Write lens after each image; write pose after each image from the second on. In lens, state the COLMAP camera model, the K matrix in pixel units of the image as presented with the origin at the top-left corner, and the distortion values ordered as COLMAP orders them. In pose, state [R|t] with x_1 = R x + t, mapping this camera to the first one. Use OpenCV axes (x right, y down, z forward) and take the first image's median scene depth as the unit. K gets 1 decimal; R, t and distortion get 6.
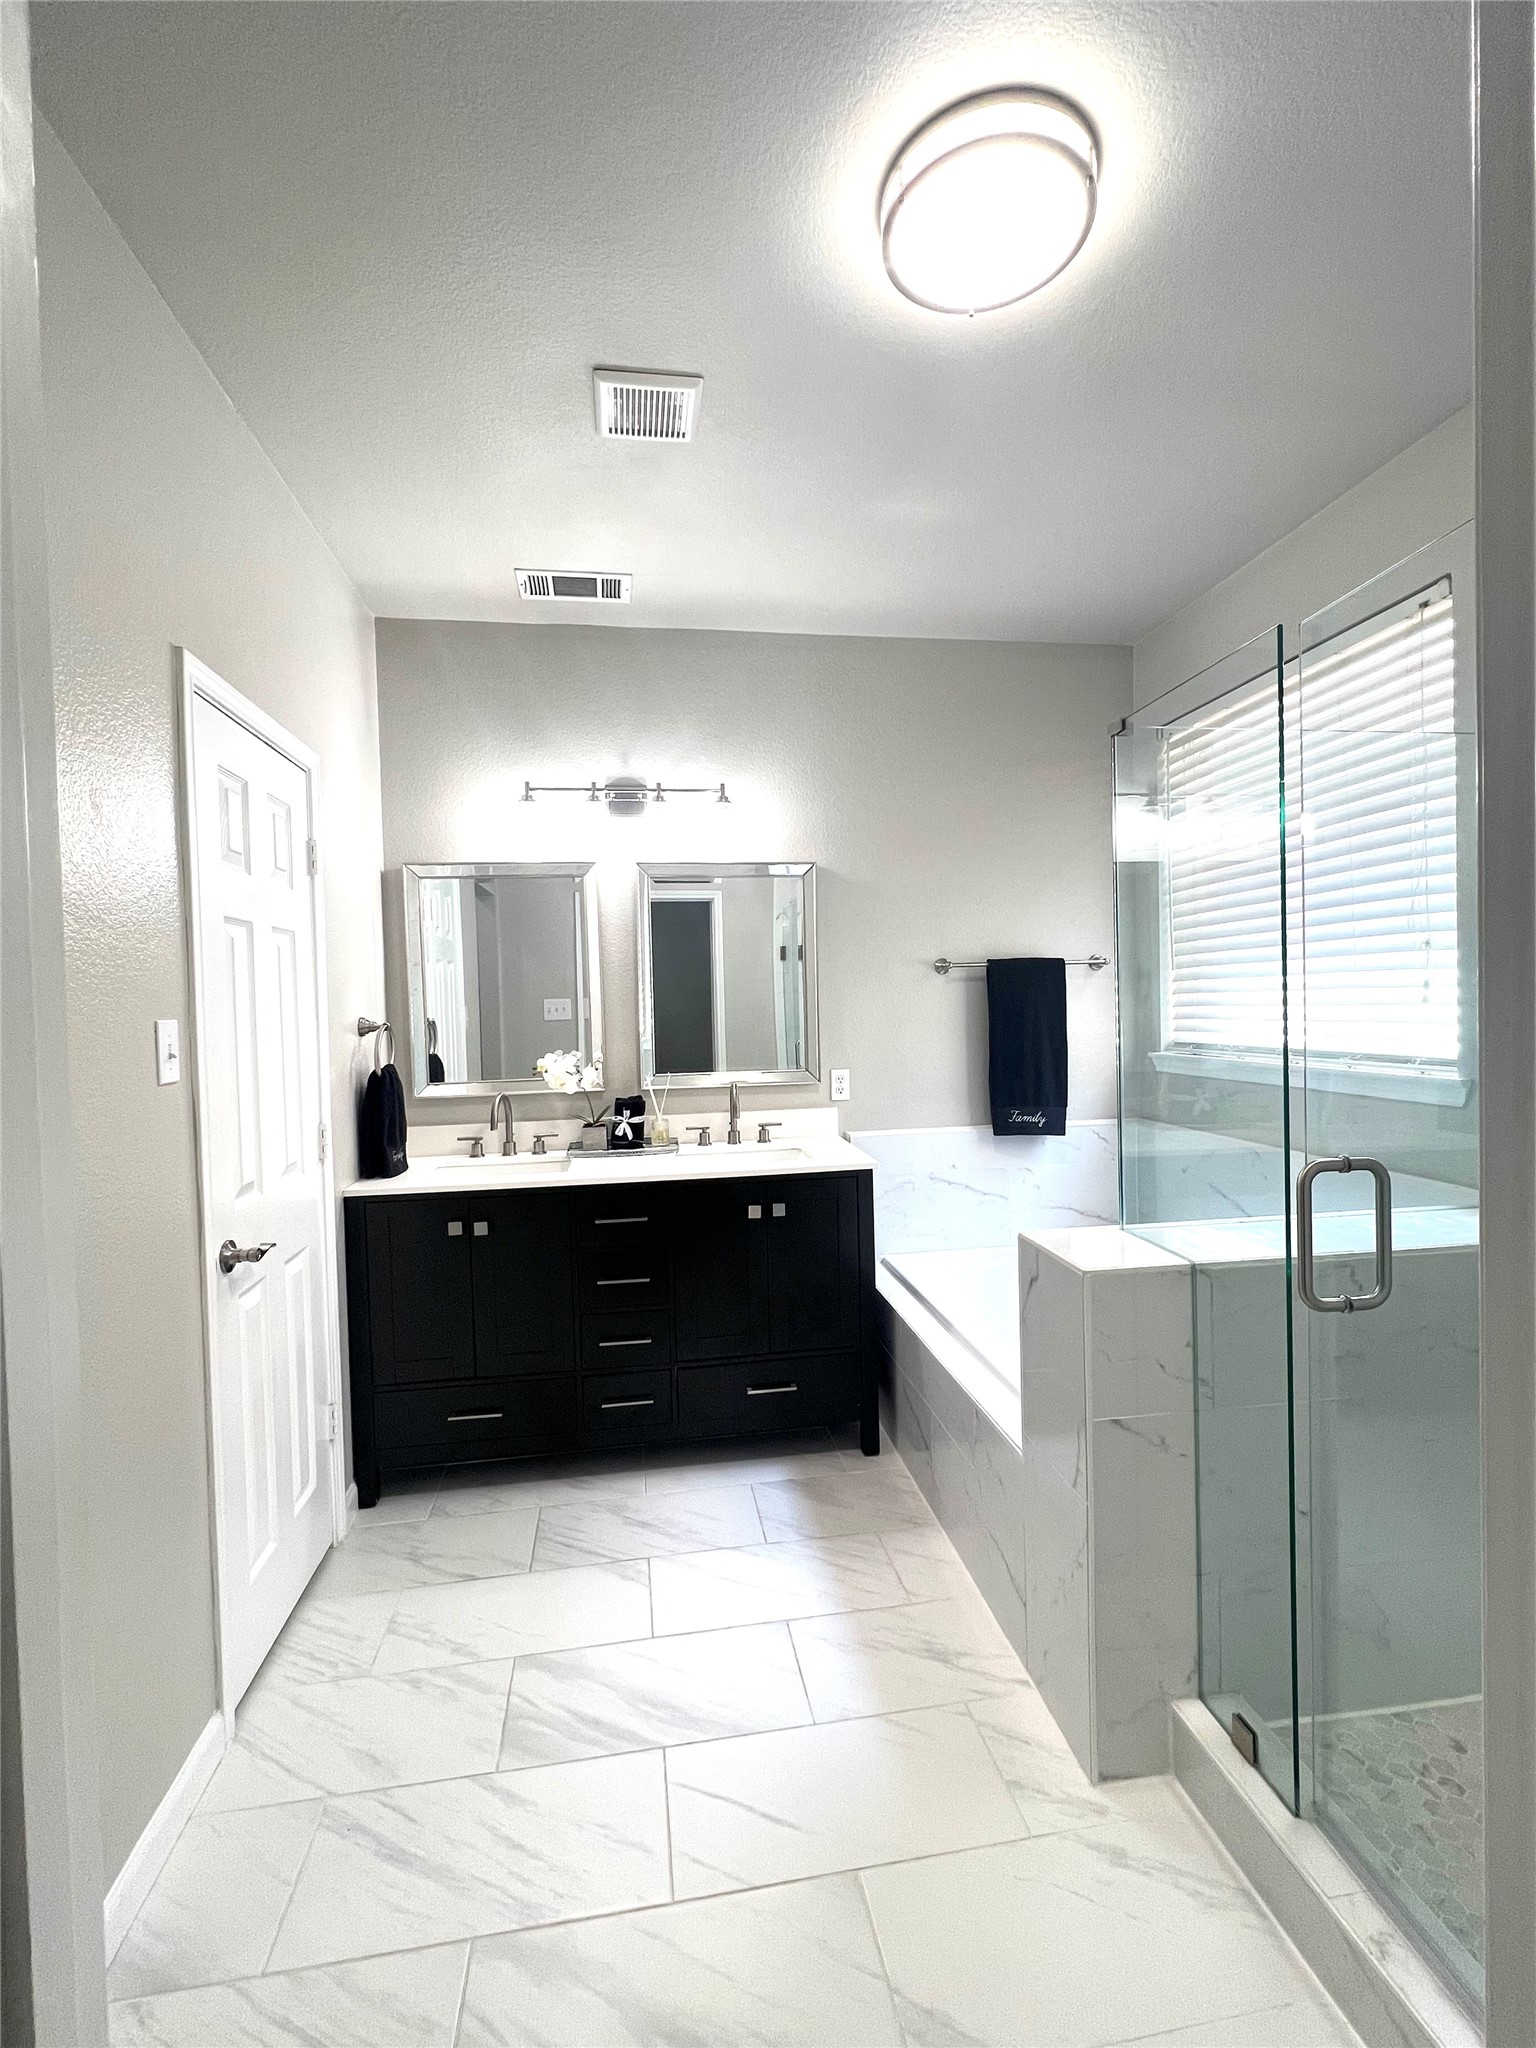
lens RADIAL K [[901.4, 0, 768.0], [0, 901.4, 1024.0], [0, 0, 1]] dist [0.001592, -0.000314]
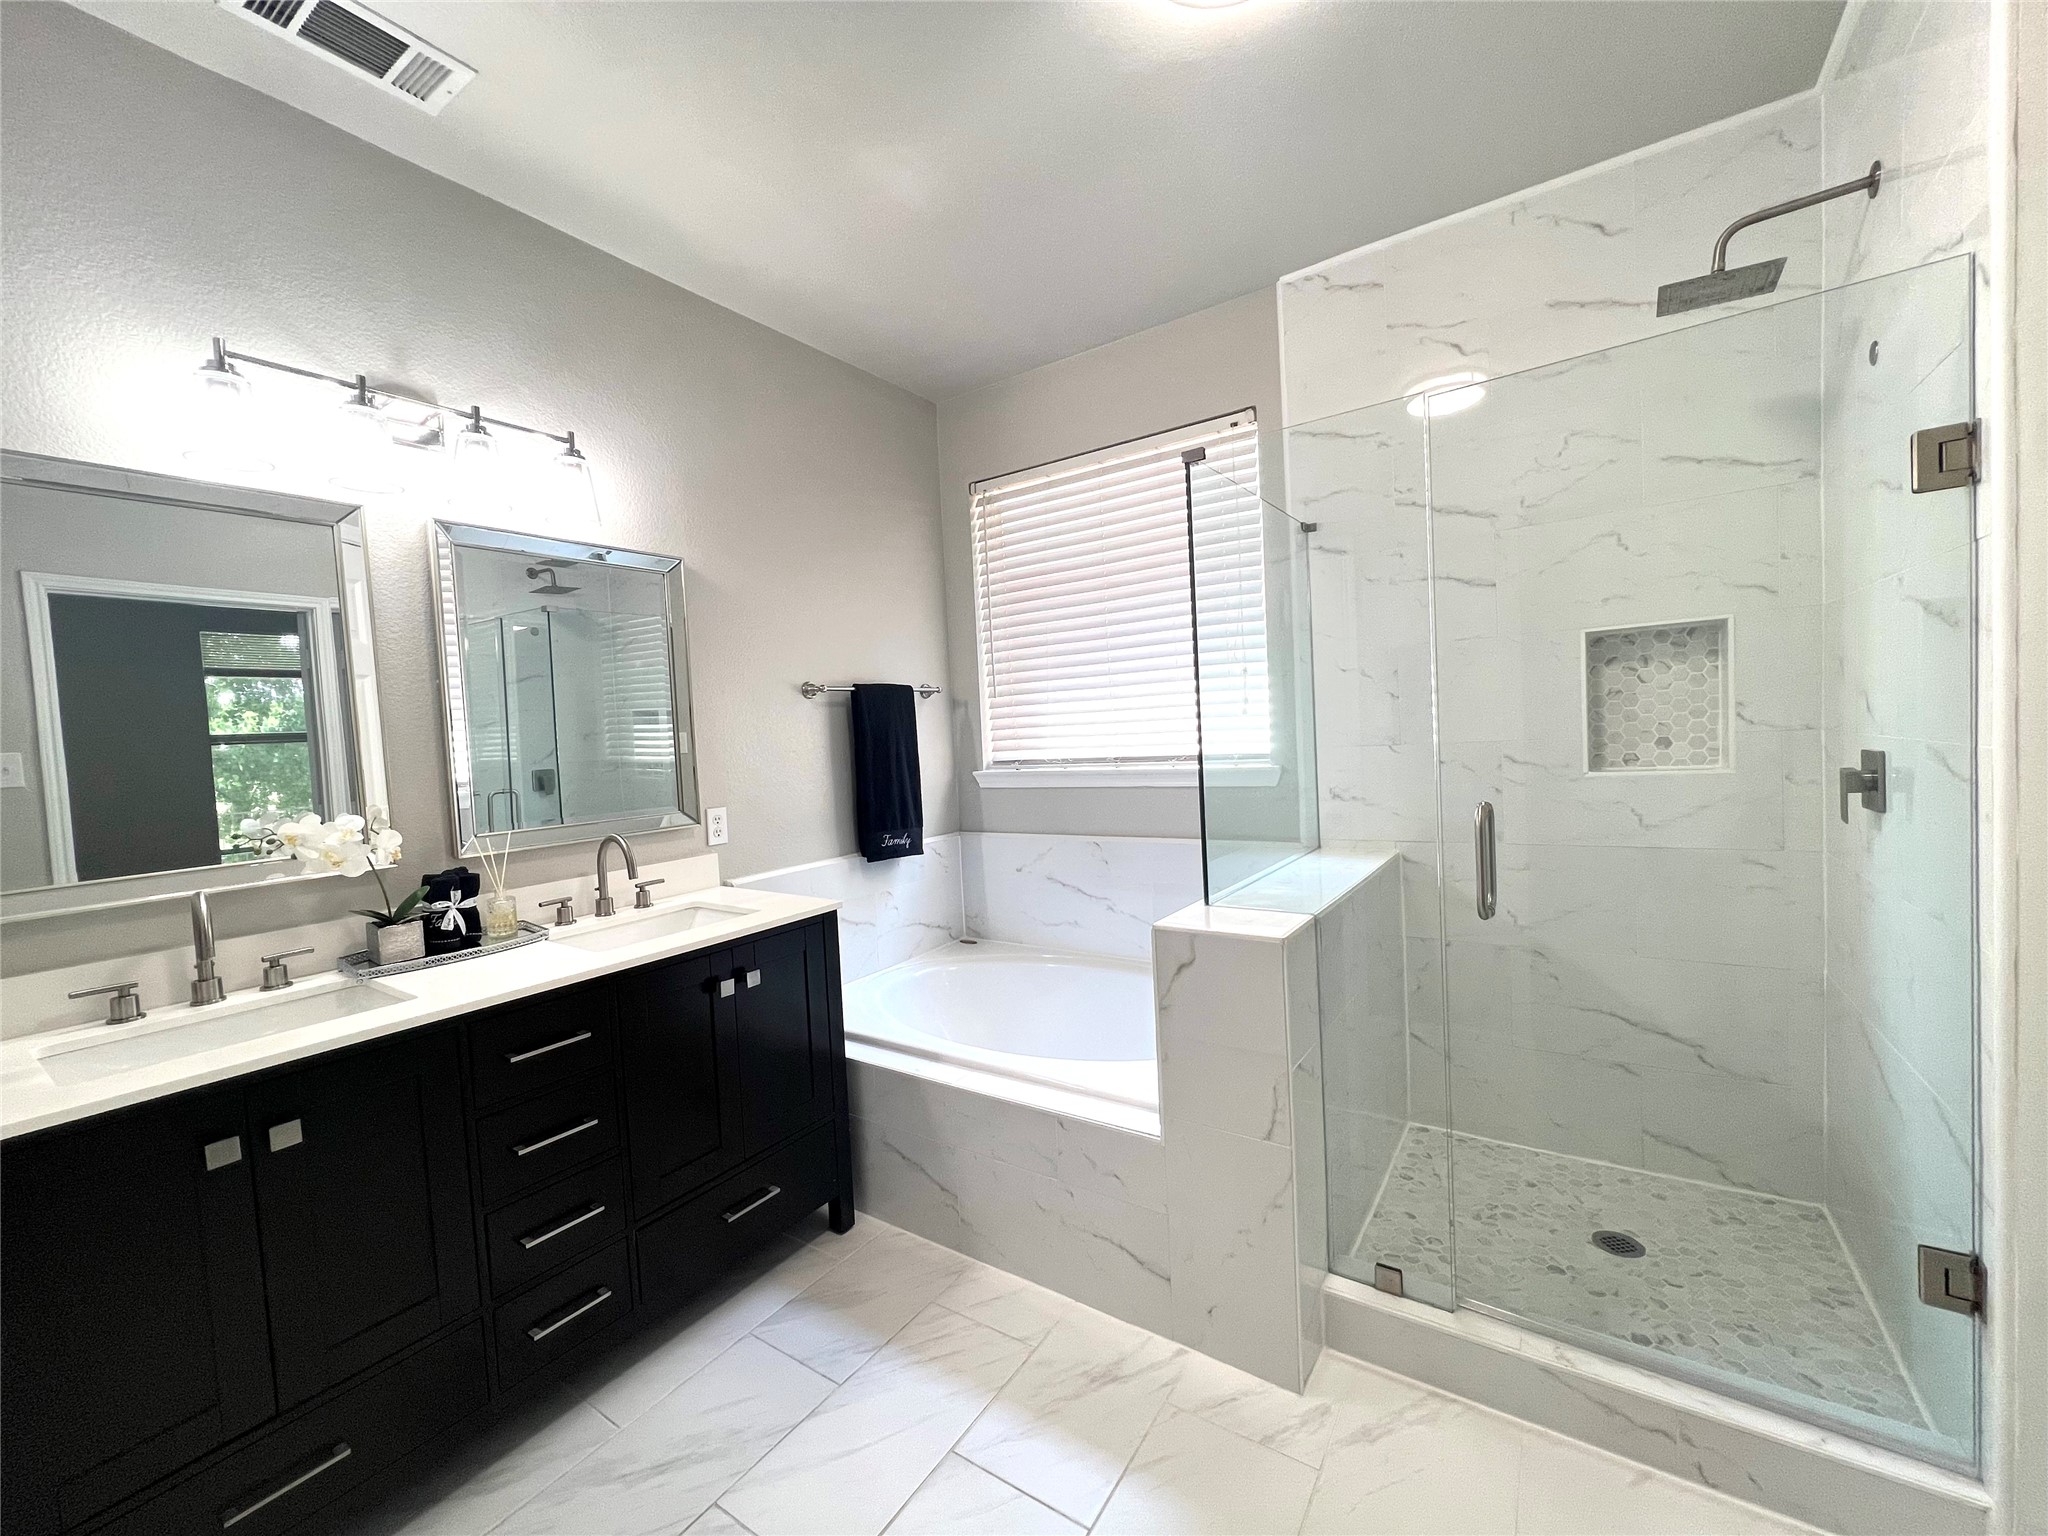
lens RADIAL K [[817.4, 0, 1024.5], [0, 817.4, 771.4], [0, 0, 1]] dist [-0.000890, -0.000200]
pose [[0.682611, -0.045904, 0.729339, -0.302521], [0.050082, 0.998617, 0.015979, 0.019771], [-0.729064, 0.025619, 0.683966, 0.281528]]
